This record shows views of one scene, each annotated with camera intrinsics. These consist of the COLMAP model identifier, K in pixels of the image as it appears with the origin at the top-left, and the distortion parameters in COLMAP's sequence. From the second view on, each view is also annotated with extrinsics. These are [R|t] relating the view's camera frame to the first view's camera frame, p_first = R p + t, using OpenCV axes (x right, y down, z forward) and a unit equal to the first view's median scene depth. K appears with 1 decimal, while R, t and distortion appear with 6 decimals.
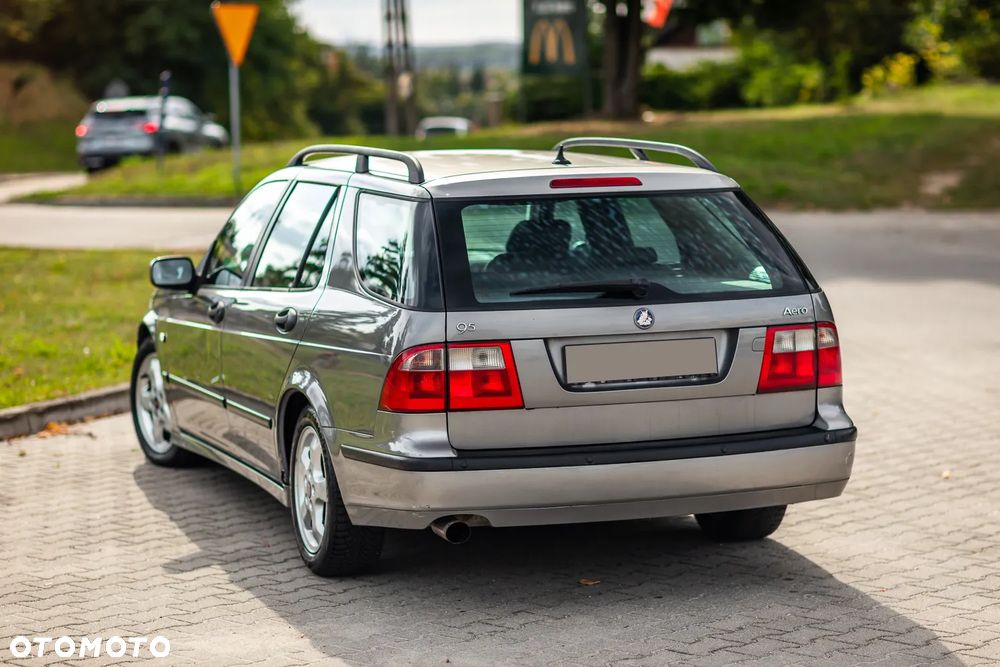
lens RADIAL K [[2767.1, 0, 500.0], [0, 2767.1, 333.5], [0, 0, 1]] dist [-0.023207, 0.846043]
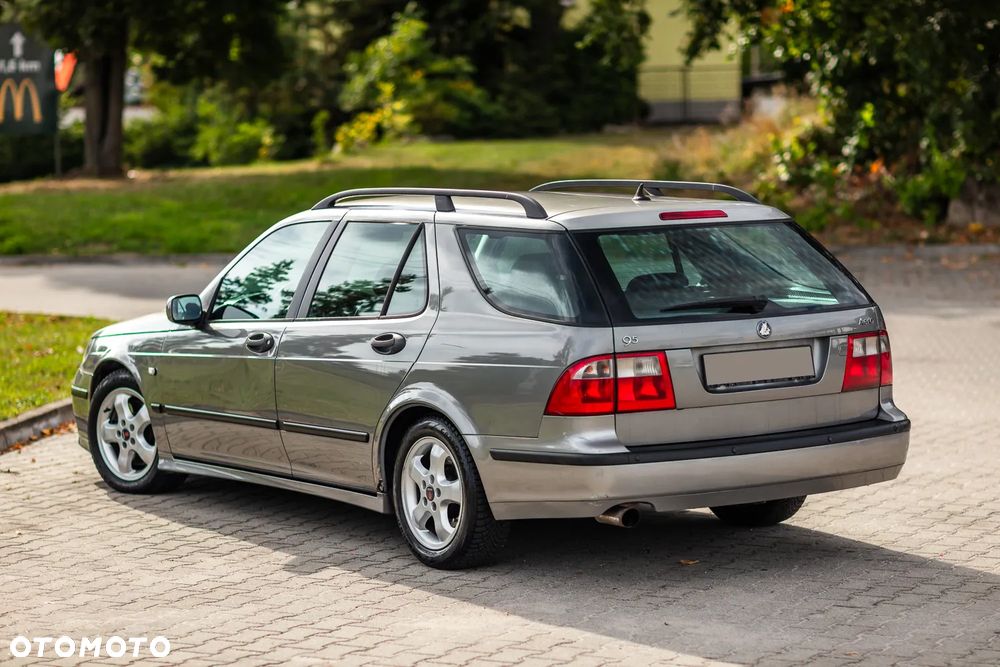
lens RADIAL K [[2844.4, 0, 500.0], [0, 2844.4, 333.5], [0, 0, 1]] dist [0.045665, 0.460487]
pose [[0.963711, -0.023651, 0.265898, -0.366551], [0.030036, 0.999349, -0.019970, 0.016552], [-0.265253, 0.027232, 0.963794, -0.126469]]
